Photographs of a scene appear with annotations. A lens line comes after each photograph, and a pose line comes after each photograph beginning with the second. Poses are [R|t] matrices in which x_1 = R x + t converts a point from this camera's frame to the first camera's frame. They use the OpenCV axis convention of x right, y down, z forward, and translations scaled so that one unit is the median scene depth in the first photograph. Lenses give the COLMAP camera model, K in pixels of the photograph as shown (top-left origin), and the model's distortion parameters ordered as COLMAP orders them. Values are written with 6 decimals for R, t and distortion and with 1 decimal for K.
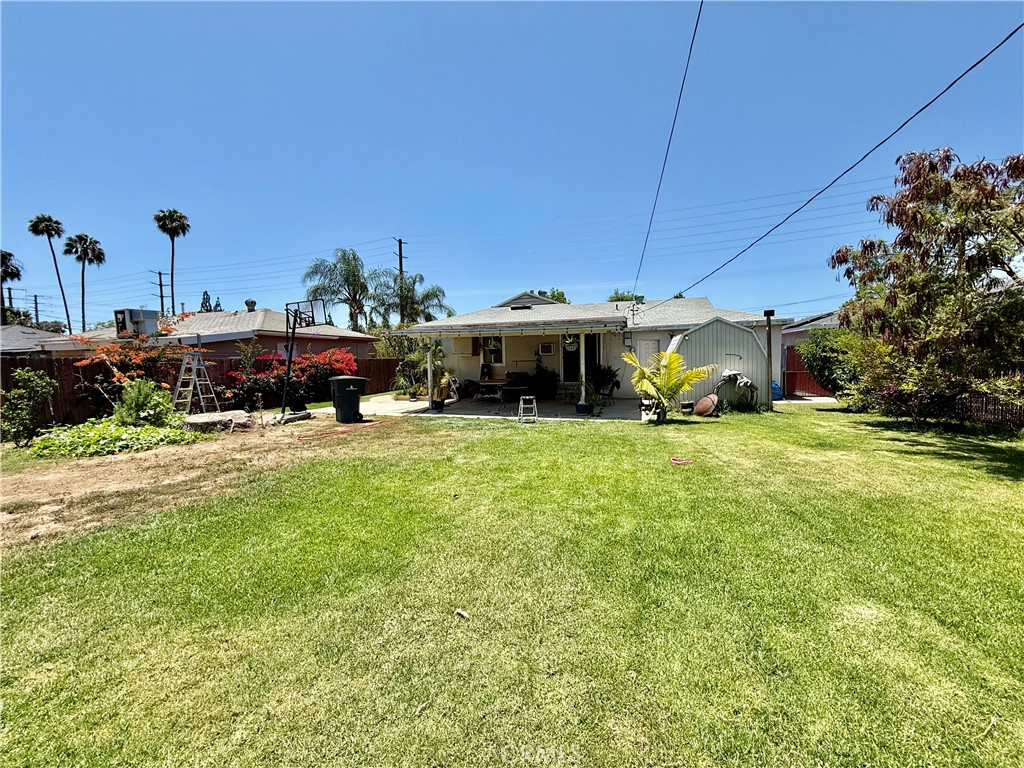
lens RADIAL K [[407.9, 0, 510.2], [0, 407.9, 384.2], [0, 0, 1]] dist [0.001072, 0.000279]
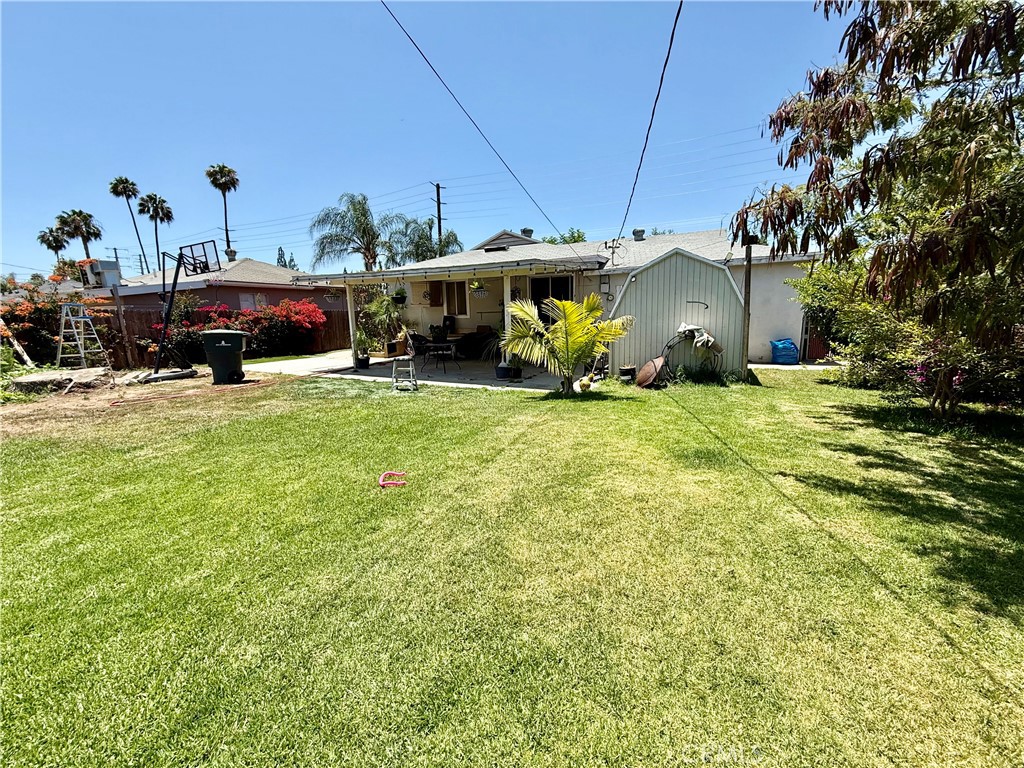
lens RADIAL K [[407.9, 0, 514.9], [0, 407.9, 379.6], [0, 0, 1]] dist [0.001072, 0.000279]
pose [[0.987496, 0.023705, -0.155850, 0.348380], [-0.007354, 0.994480, 0.104666, -0.010001], [0.157471, -0.102211, 0.982220, 0.234882]]
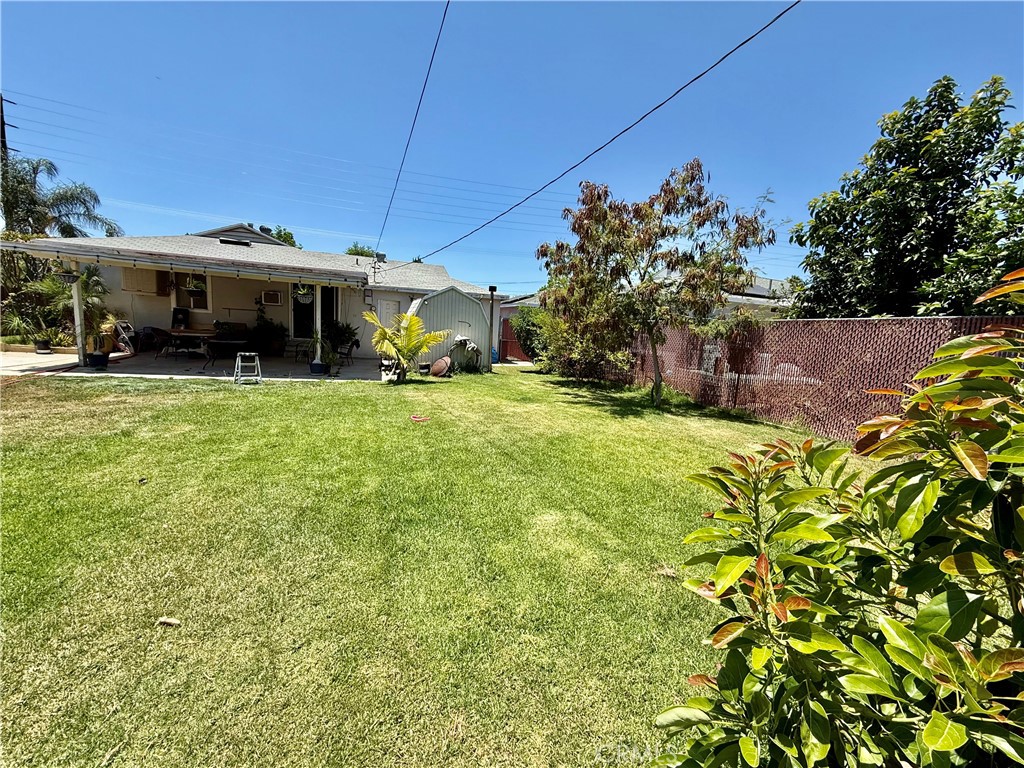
lens RADIAL K [[407.9, 0, 509.9], [0, 407.9, 384.2], [0, 0, 1]] dist [0.001072, 0.000279]
pose [[0.812426, -0.009174, 0.582992, -0.008556], [-0.047508, 0.995510, 0.081871, 0.000008], [-0.581126, -0.094211, 0.808342, 0.001053]]
